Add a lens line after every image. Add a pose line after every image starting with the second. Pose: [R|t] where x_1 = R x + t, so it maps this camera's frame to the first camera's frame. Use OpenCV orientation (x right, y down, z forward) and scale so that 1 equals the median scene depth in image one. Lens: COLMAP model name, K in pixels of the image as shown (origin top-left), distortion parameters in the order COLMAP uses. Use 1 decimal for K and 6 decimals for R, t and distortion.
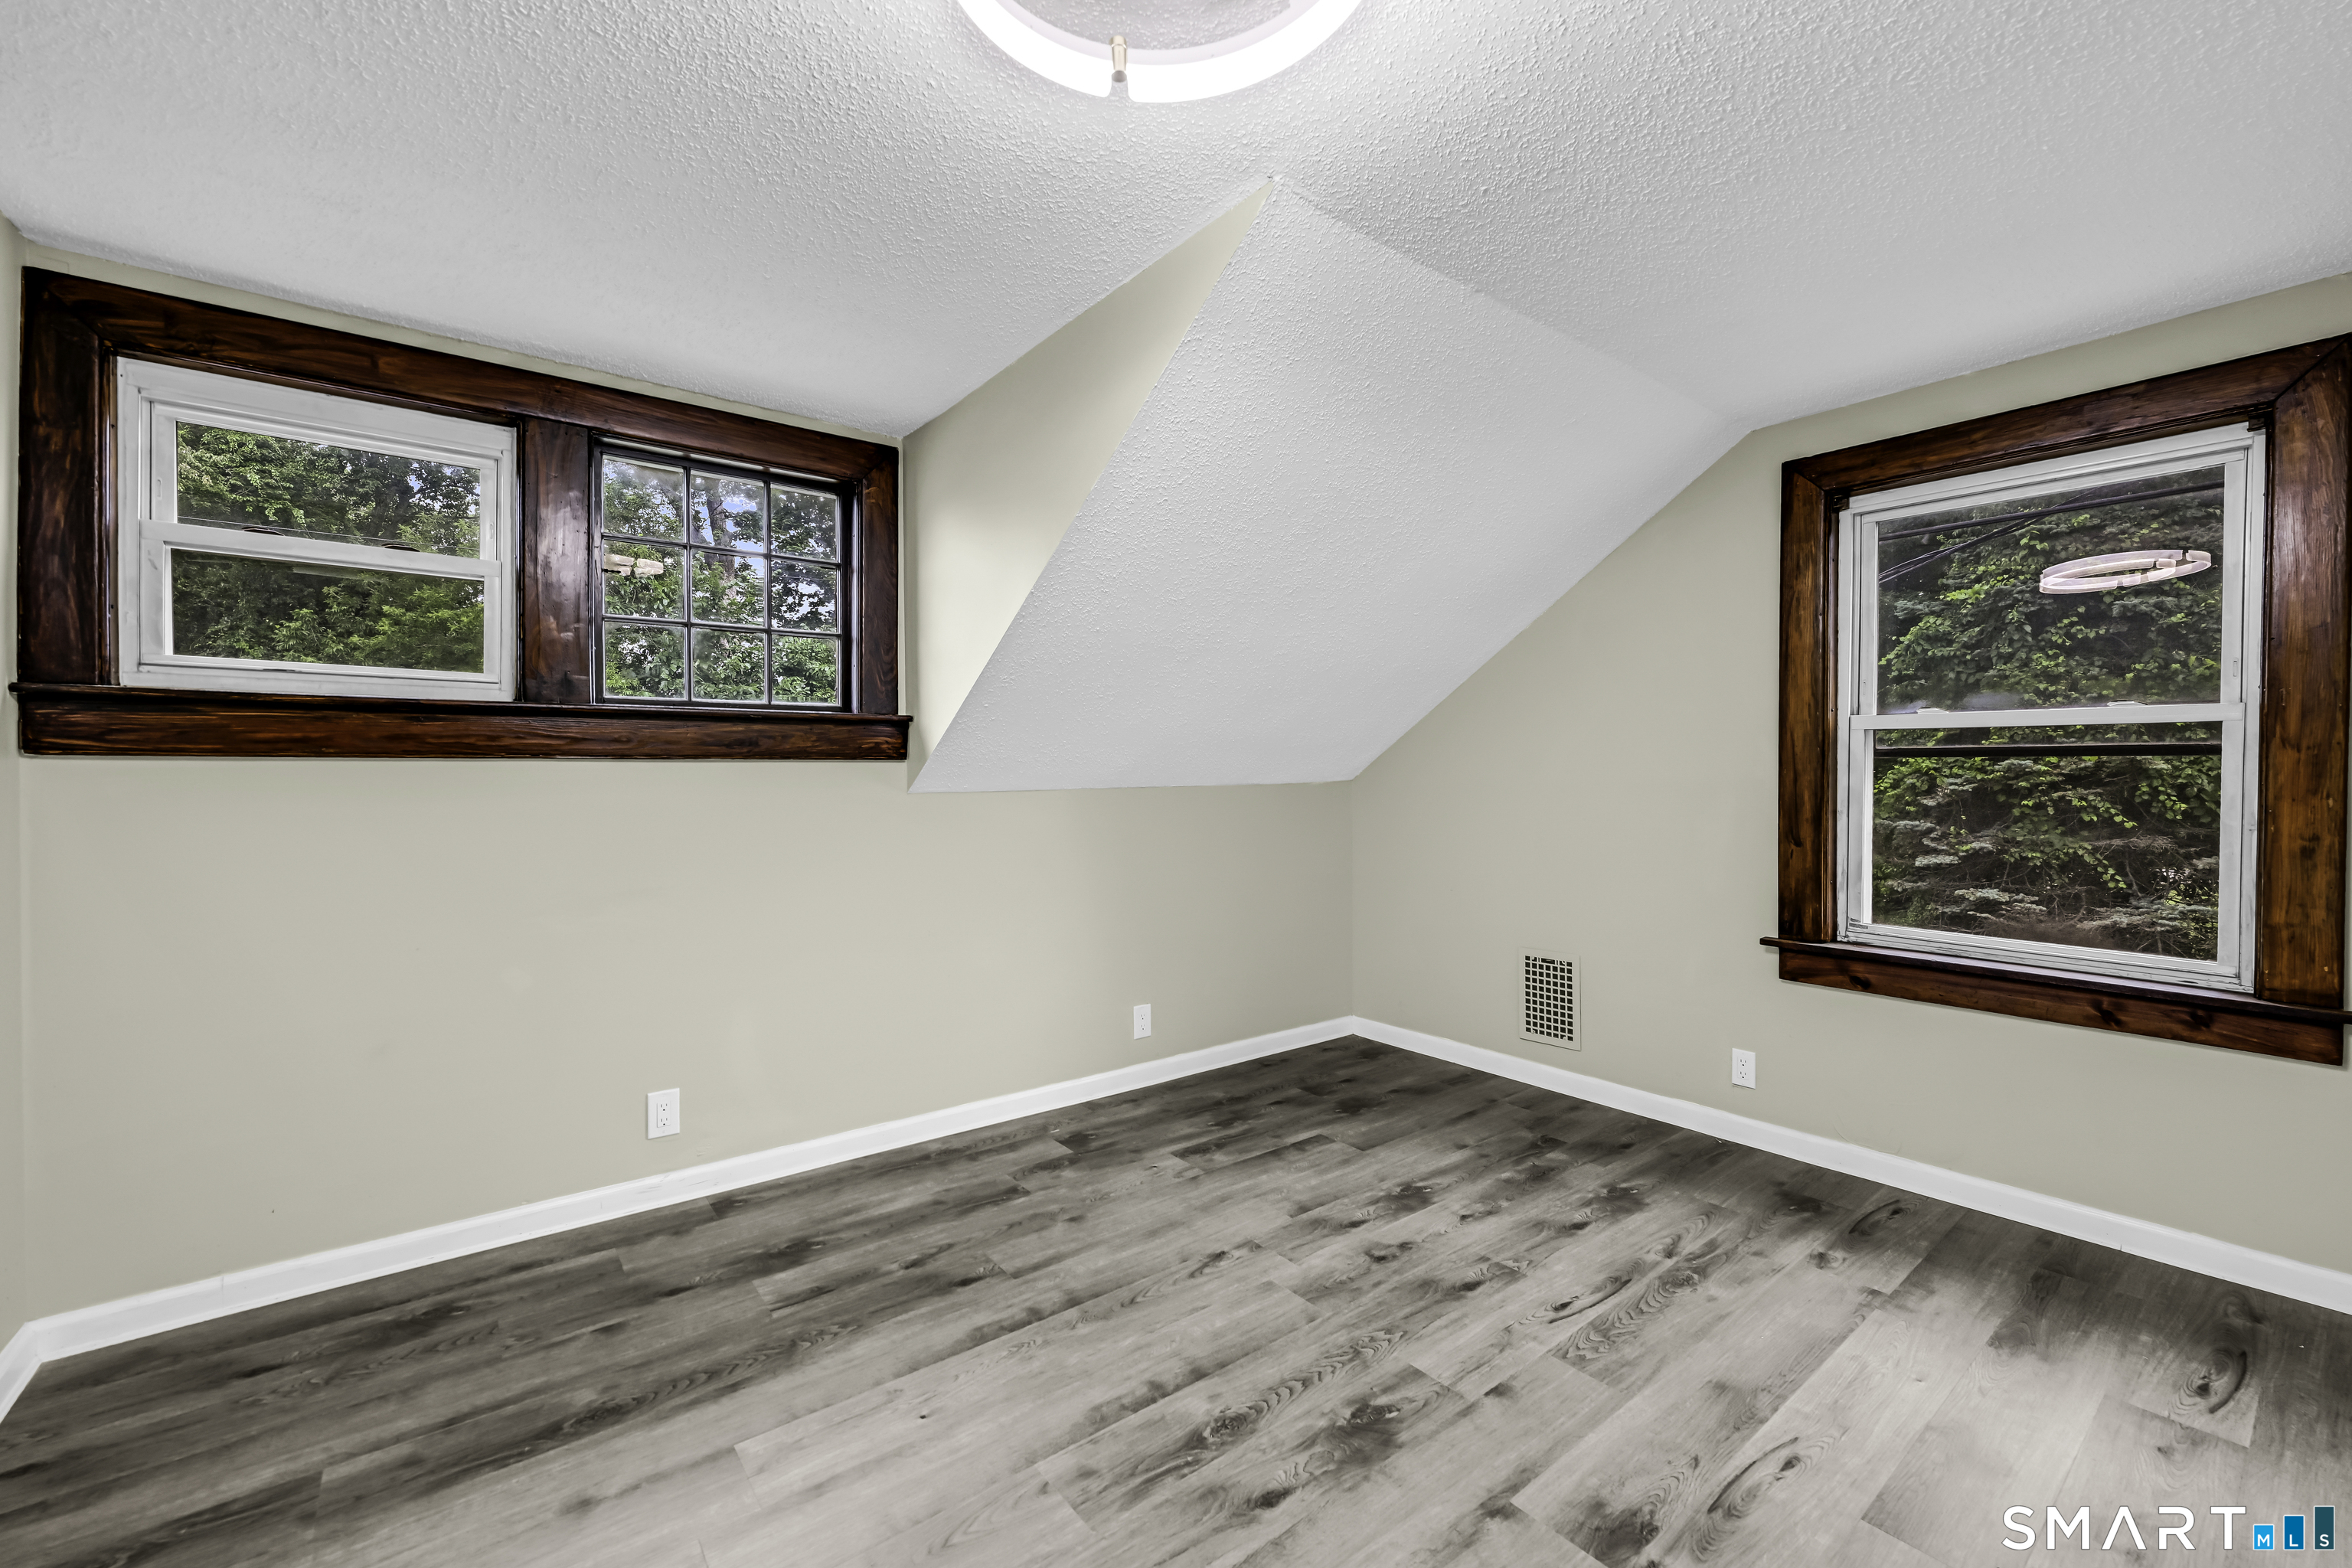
lens RADIAL K [[942.7, 0, 1172.7], [0, 942.7, 782.3], [0, 0, 1]] dist [-0.002656, 0.000645]
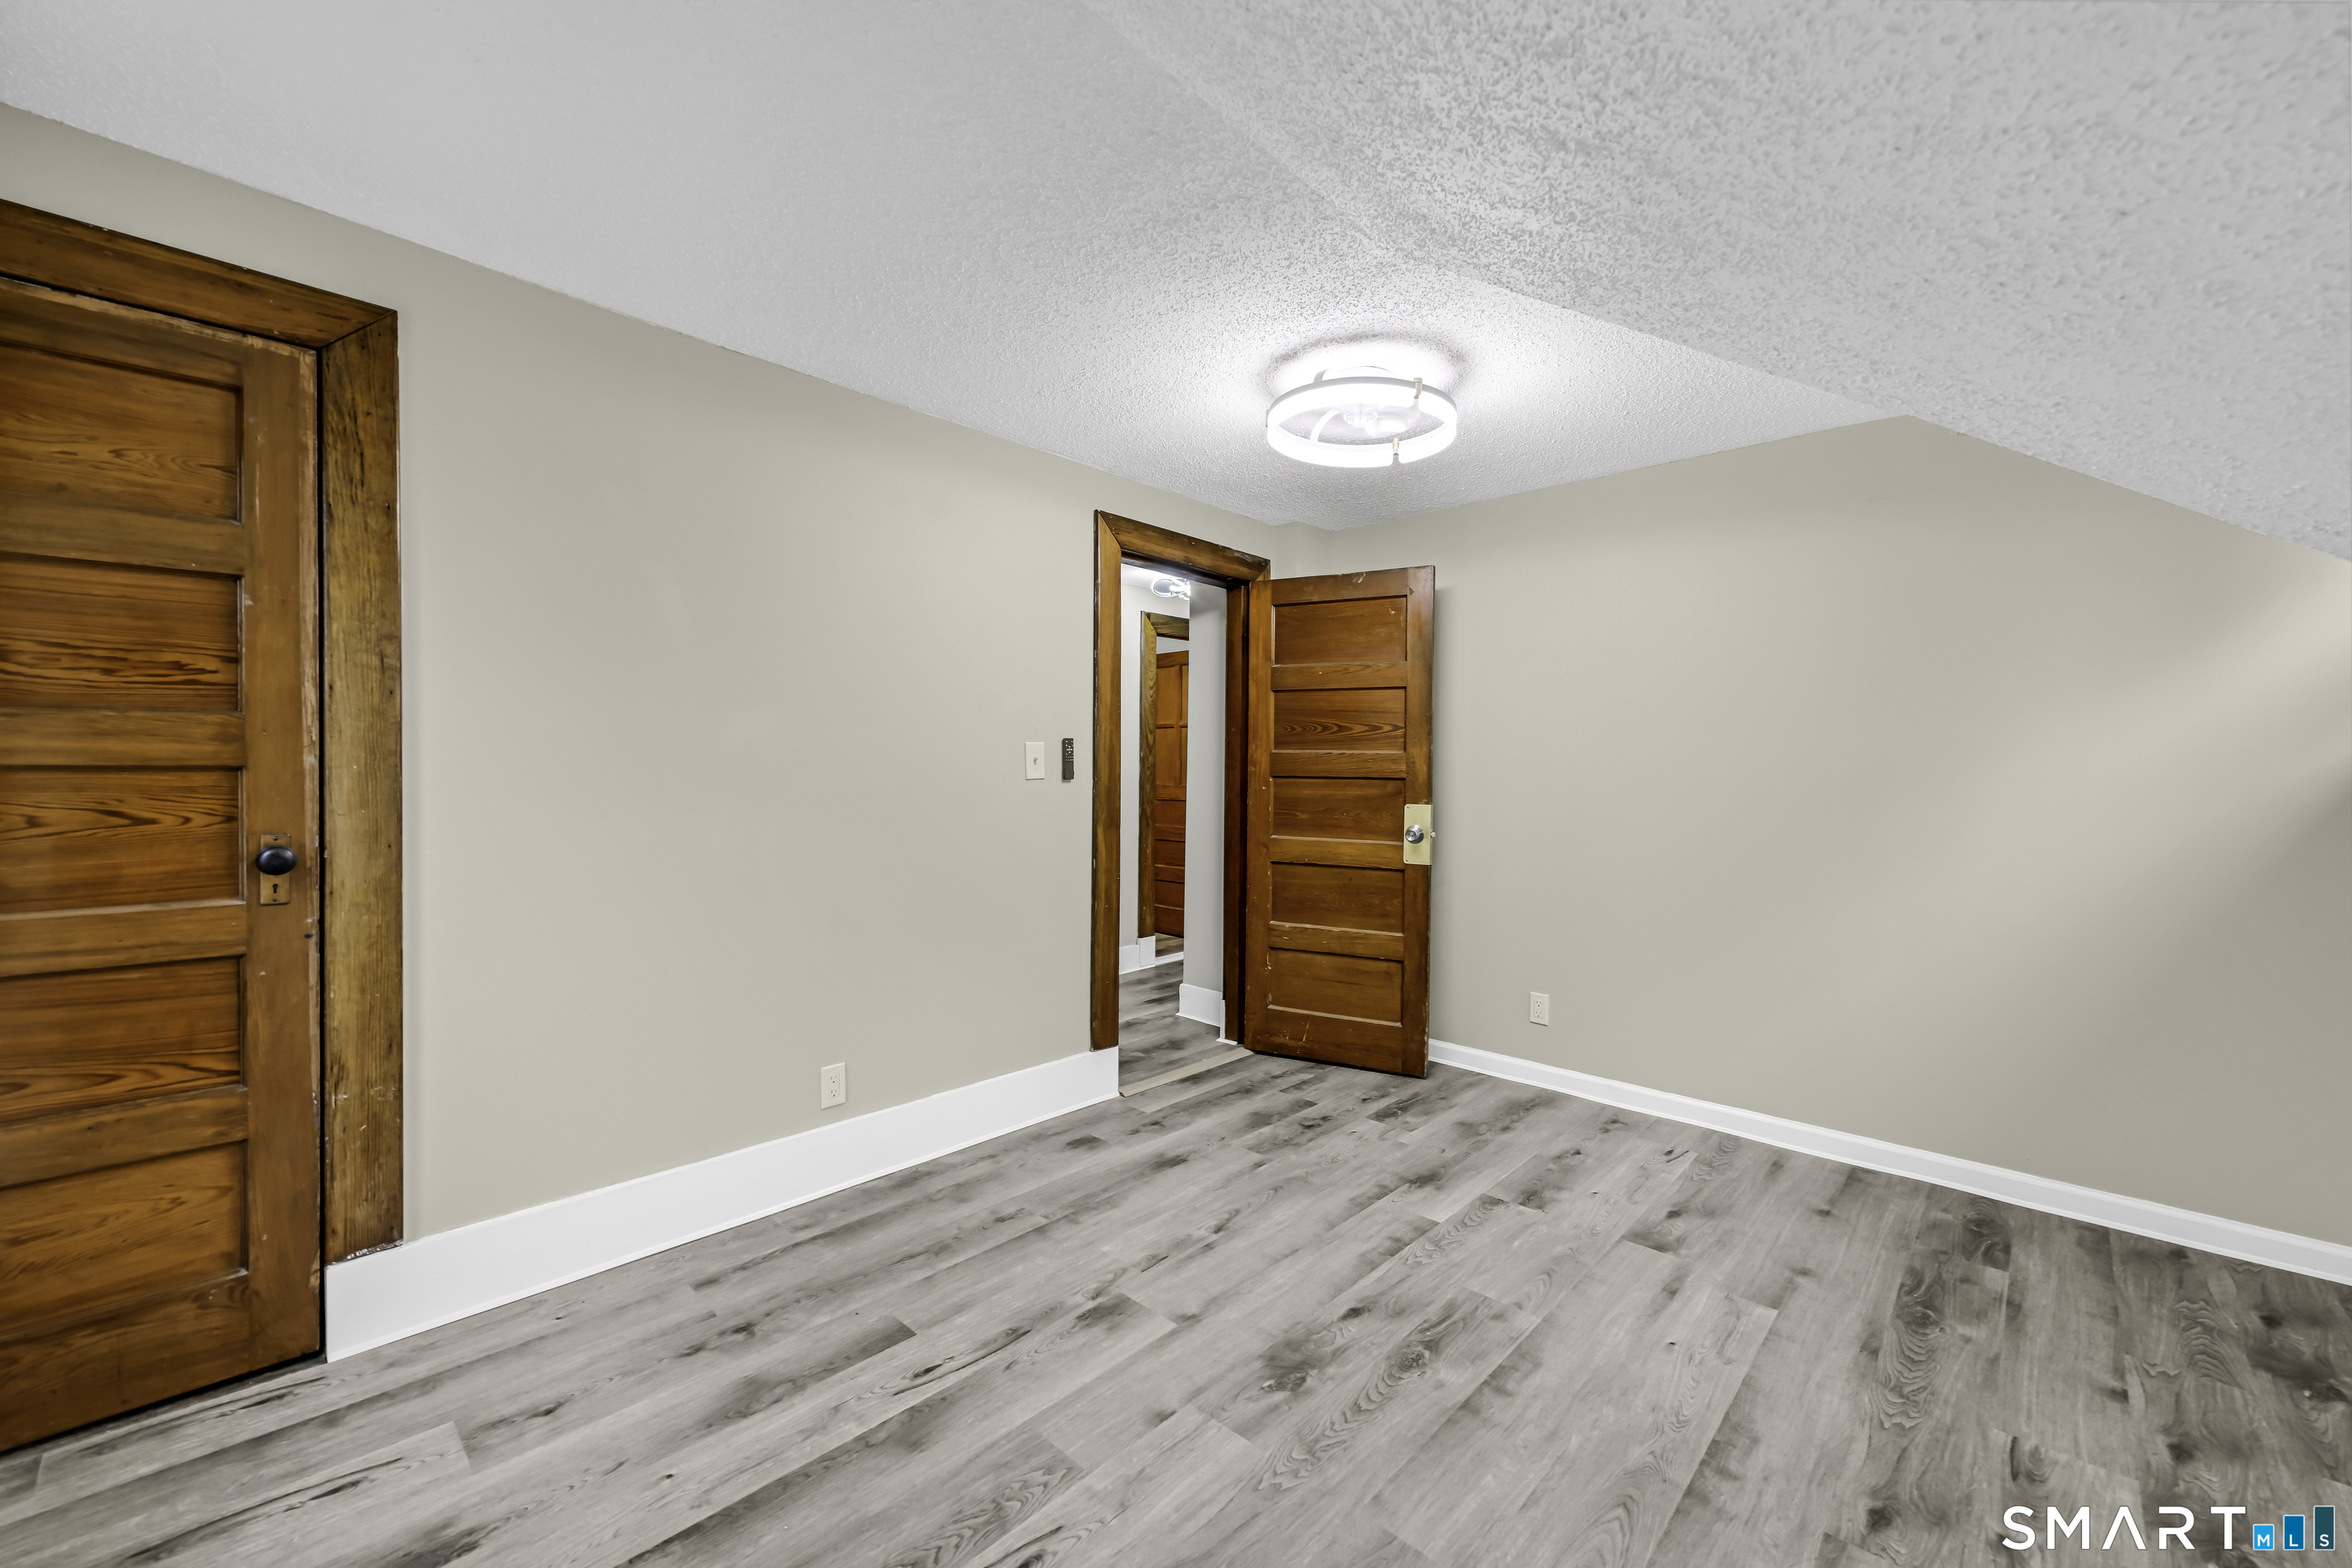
lens RADIAL K [[942.7, 0, 1175.3], [0, 942.7, 777.6], [0, 0, 1]] dist [-0.002656, 0.000645]
pose [[-0.987849, -0.006745, -0.155268, 0.497342], [-0.010355, 0.999694, 0.022452, -0.022171], [0.155069, 0.023787, -0.987617, 1.983196]]
